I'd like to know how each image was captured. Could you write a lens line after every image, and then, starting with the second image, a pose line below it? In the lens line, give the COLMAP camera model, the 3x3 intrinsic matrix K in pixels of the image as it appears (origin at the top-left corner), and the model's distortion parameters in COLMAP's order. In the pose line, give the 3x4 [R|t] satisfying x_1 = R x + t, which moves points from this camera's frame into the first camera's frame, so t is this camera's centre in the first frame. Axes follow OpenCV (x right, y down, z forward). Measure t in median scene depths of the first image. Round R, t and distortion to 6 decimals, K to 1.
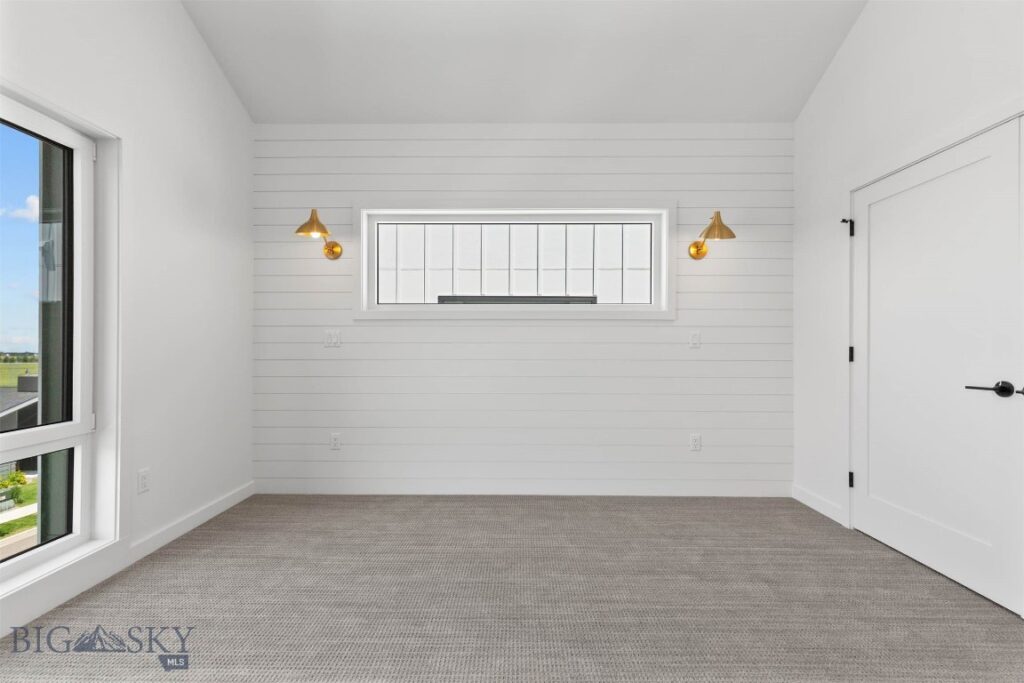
lens RADIAL K [[462.7, 0, 518.6], [0, 462.7, 343.4], [0, 0, 1]] dist [0.010671, -0.001343]
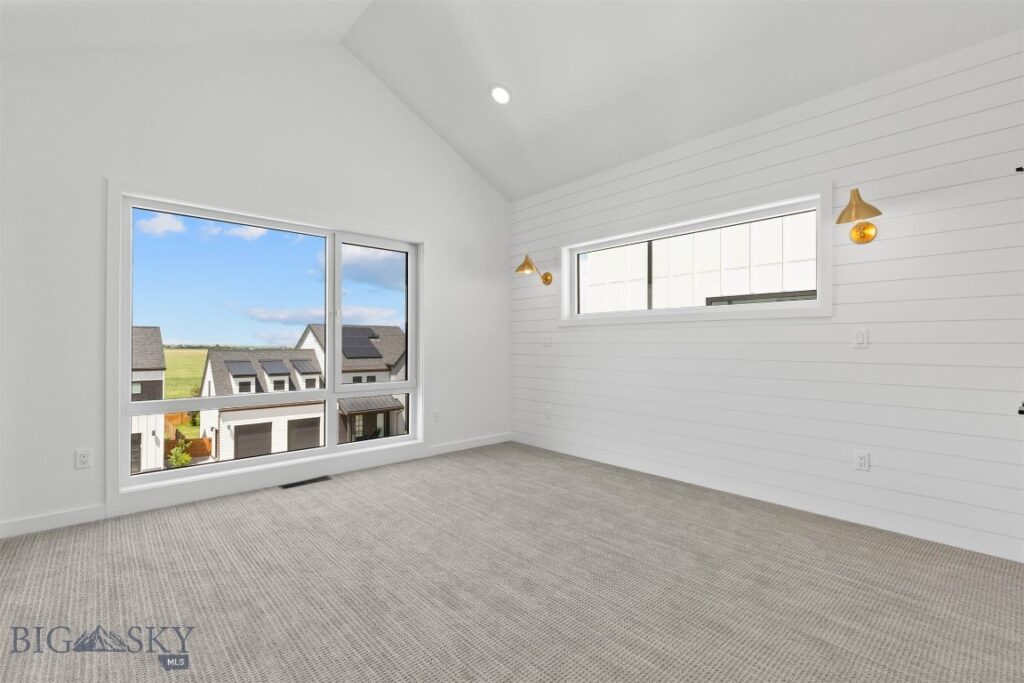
lens RADIAL K [[462.7, 0, 512.3], [0, 462.7, 341.4], [0, 0, 1]] dist [0.010671, -0.001343]
pose [[0.674337, -0.005847, -0.738401, 0.654364], [0.001613, 0.999978, -0.006445, 0.002141], [0.738422, 0.003156, 0.674331, -0.046245]]
